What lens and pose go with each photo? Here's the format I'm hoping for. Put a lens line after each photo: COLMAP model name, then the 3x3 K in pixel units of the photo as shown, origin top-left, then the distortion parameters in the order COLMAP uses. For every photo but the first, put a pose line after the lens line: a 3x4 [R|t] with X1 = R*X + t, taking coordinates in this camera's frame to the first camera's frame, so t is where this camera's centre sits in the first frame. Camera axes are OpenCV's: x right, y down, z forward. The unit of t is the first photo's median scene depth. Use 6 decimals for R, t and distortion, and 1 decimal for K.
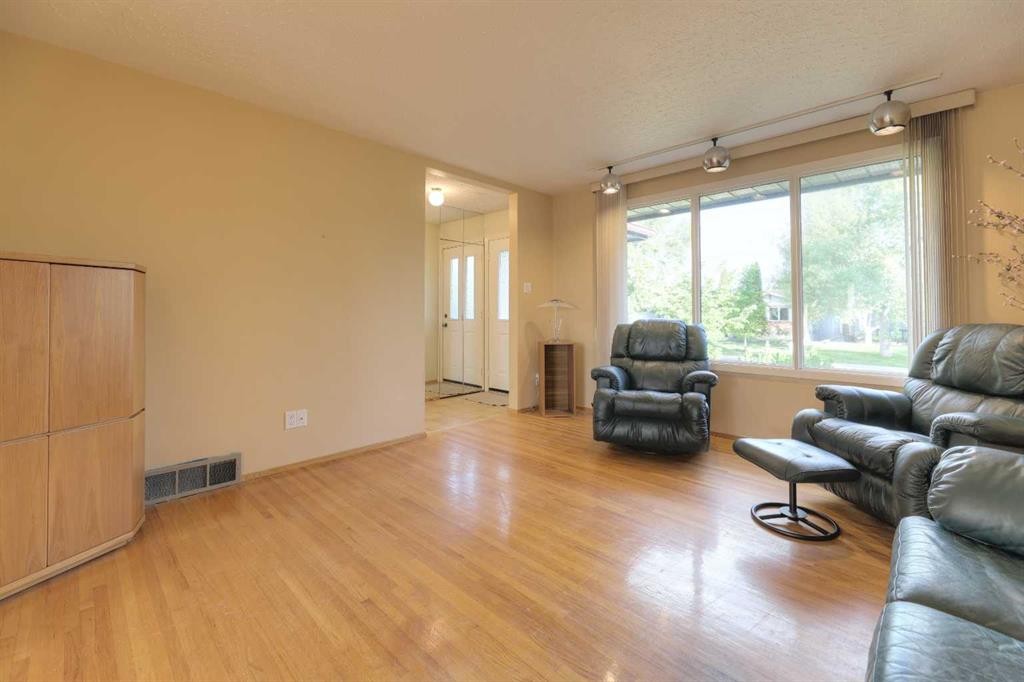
lens RADIAL K [[427.8, 0, 513.2], [0, 427.8, 298.3], [0, 0, 1]] dist [-0.001736, -0.000416]
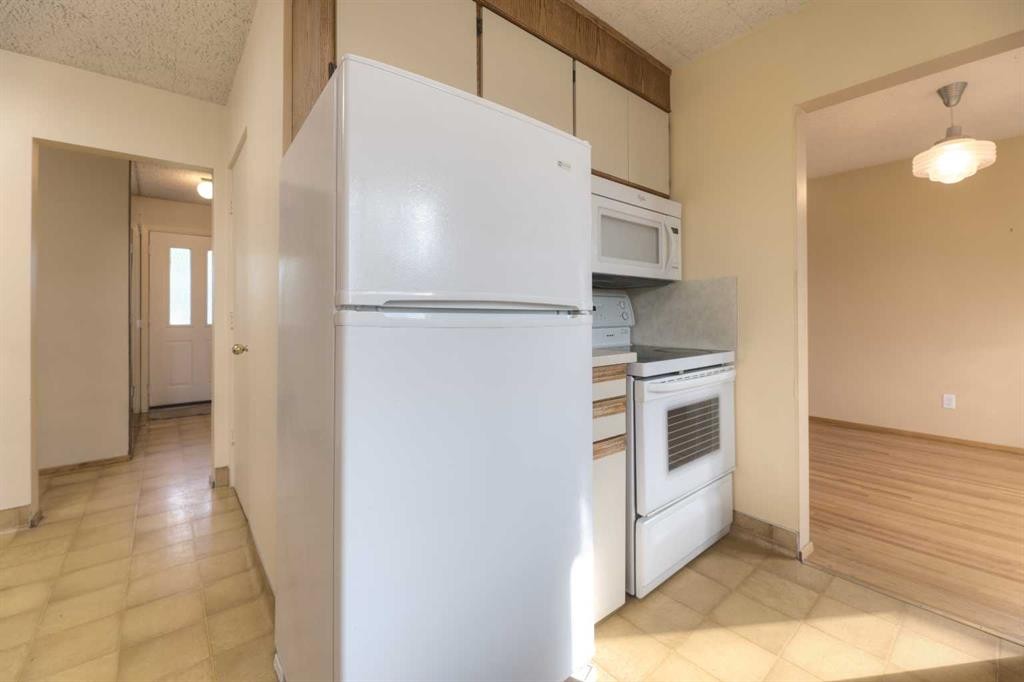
lens RADIAL K [[422.3, 0, 513.1], [0, 422.3, 313.6], [0, 0, 1]] dist [0.001324, -0.000389]
pose [[0.091492, -0.005101, 0.995793, -1.310594], [-0.026150, 0.999630, 0.007524, 0.001852], [-0.995462, -0.026728, 0.091325, 0.347759]]
